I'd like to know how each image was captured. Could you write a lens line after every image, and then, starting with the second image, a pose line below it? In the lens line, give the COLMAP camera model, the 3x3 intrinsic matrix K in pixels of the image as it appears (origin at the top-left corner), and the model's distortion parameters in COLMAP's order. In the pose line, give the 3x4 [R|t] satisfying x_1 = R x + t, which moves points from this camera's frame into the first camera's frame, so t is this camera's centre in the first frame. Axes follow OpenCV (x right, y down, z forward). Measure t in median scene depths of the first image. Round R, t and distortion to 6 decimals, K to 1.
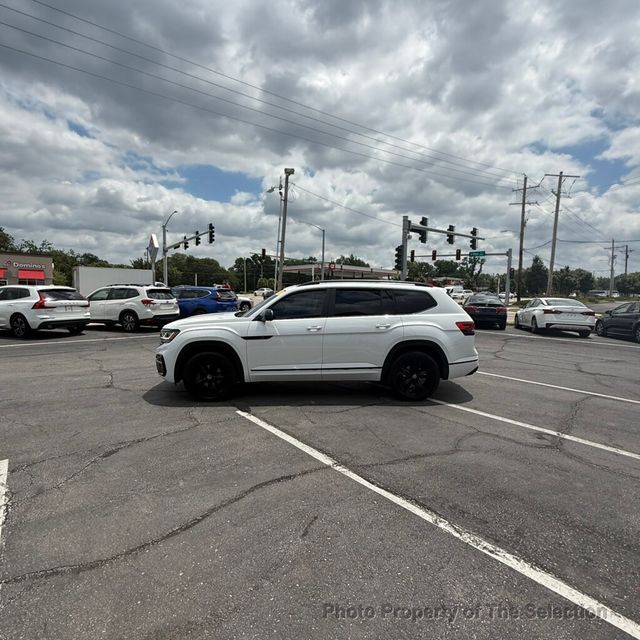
lens RADIAL K [[372.8, 0, 326.1], [0, 372.8, 320.7], [0, 0, 1]] dist [-0.003967, -0.004201]
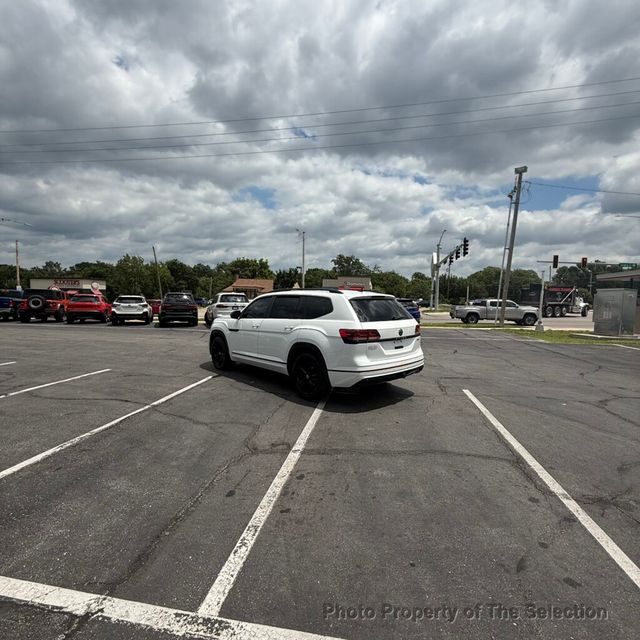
lens RADIAL K [[339.6, 0, 318.0], [0, 339.6, 316.7], [0, 0, 1]] dist [-0.004041, -0.000340]
pose [[0.657508, 0.038713, -0.752453, 0.154192], [-0.067698, 0.997675, -0.007826, -0.002908], [0.750400, 0.056085, 0.658600, 0.055457]]
